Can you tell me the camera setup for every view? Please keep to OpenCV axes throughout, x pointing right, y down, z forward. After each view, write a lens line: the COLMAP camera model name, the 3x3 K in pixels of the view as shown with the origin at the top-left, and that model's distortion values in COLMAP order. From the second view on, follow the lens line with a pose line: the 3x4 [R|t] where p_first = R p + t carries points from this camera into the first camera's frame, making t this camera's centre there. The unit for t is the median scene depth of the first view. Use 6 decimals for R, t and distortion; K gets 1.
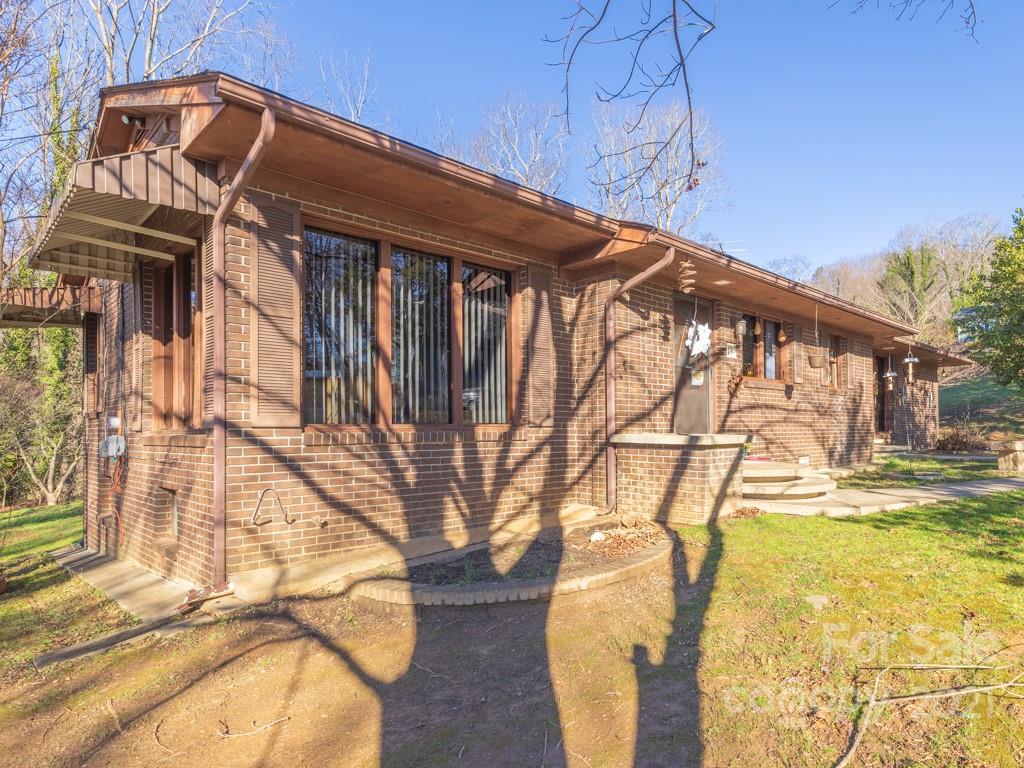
lens RADIAL K [[1189.5, 0, 512.0], [0, 1189.5, 384.0], [0, 0, 1]] dist [0.018418, 0.015407]
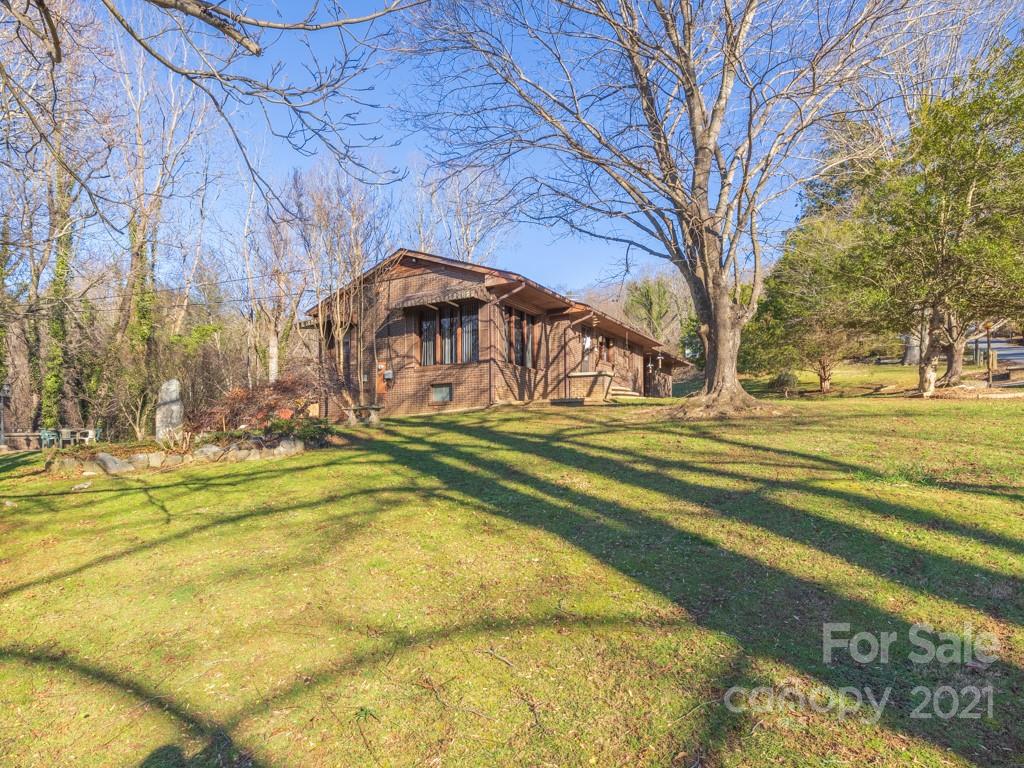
lens RADIAL K [[1189.5, 0, 512.0], [0, 1189.5, 384.0], [0, 0, 1]] dist [0.018418, 0.015407]
pose [[0.977577, 0.017083, 0.209886, -0.634495], [-0.014086, 0.999776, -0.015766, 0.111133], [-0.210108, 0.012456, 0.977599, -1.747452]]
